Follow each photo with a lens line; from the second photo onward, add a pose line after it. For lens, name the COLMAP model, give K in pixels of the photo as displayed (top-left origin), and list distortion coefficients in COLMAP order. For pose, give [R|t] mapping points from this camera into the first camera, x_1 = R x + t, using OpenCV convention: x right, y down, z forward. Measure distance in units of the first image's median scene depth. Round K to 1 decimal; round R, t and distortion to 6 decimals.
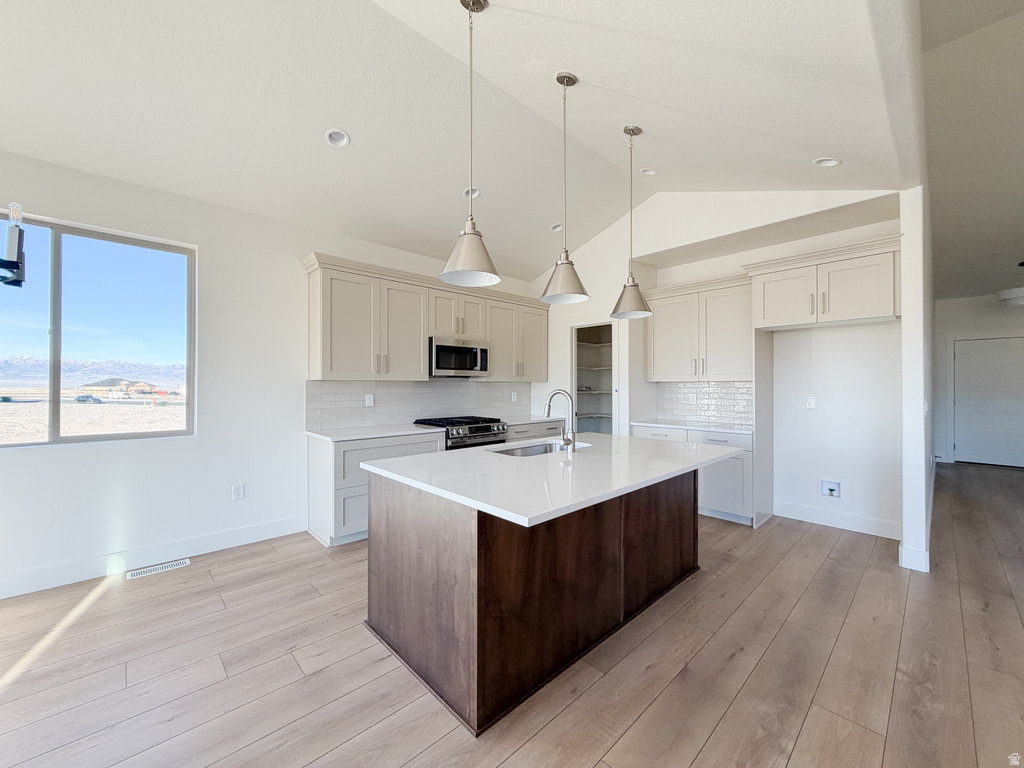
lens RADIAL K [[406.5, 0, 512.0], [0, 406.5, 384.6], [0, 0, 1]] dist [-0.001621, 0.000326]
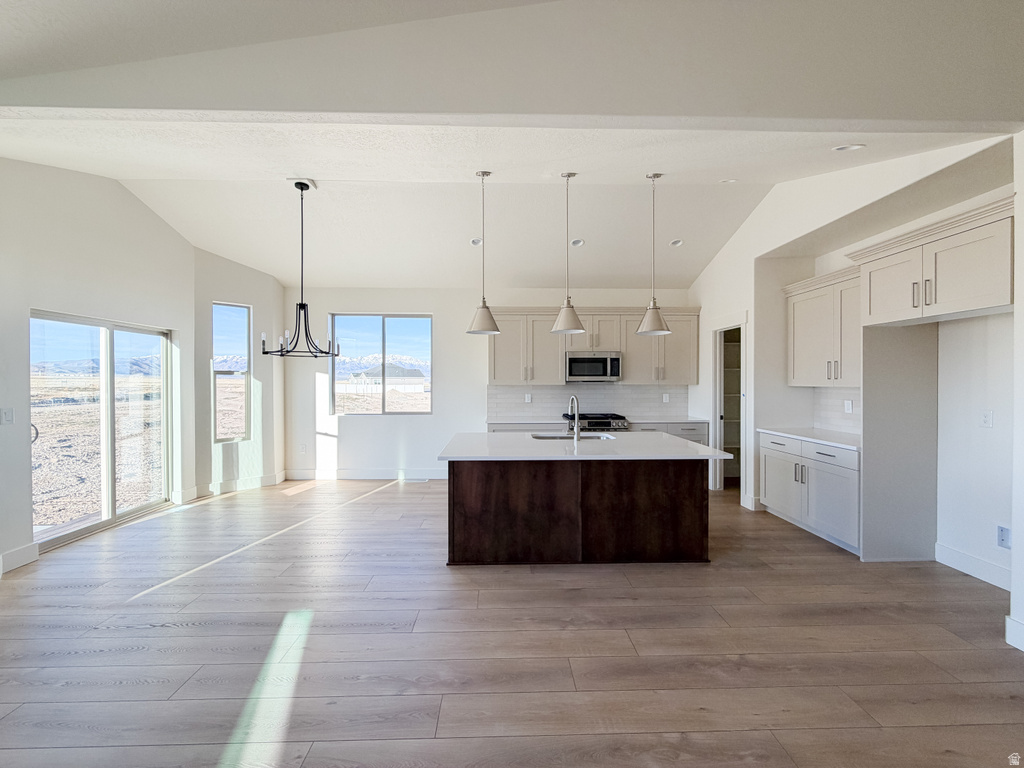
lens RADIAL K [[406.5, 0, 510.8], [0, 406.5, 385.3], [0, 0, 1]] dist [-0.001621, 0.000326]
pose [[0.745509, 0.006010, -0.666468, 0.588739], [0.002998, 0.999919, 0.012370, -0.027062], [0.666489, -0.011220, 0.745431, -0.120210]]
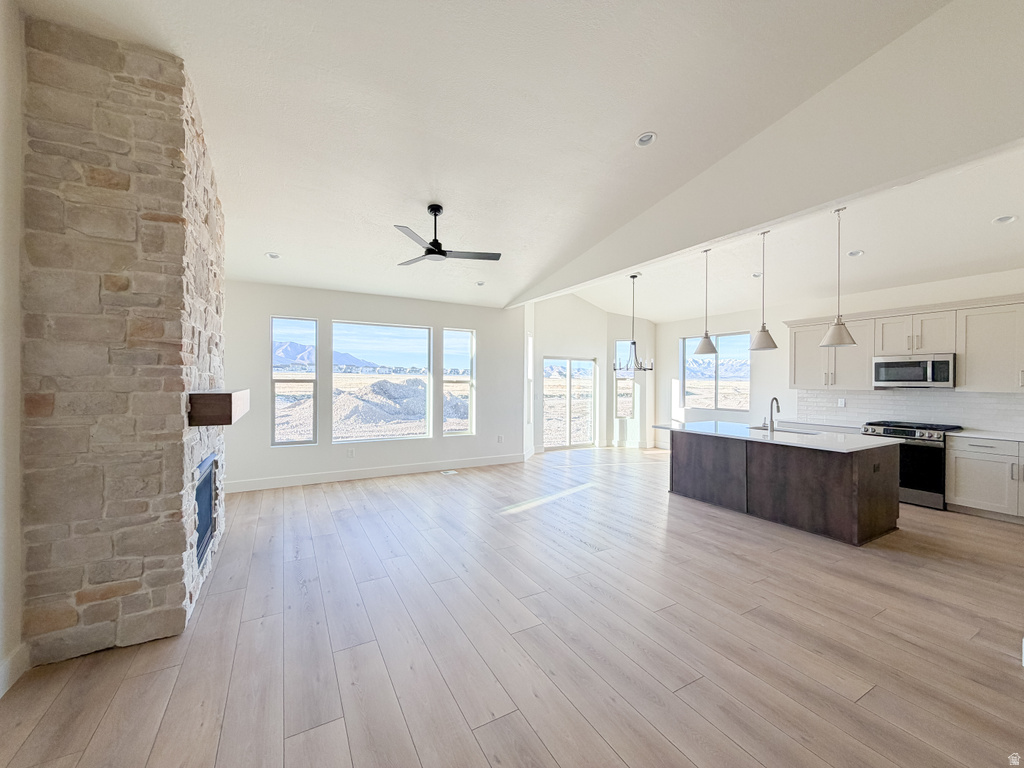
lens RADIAL K [[406.5, 0, 512.1], [0, 406.5, 384.7], [0, 0, 1]] dist [-0.001621, 0.000326]
pose [[-0.243850, 0.004577, -0.969802, 1.433426], [-0.003413, 0.999979, 0.005578, -0.033358], [0.969807, 0.004670, -0.243829, 0.206667]]
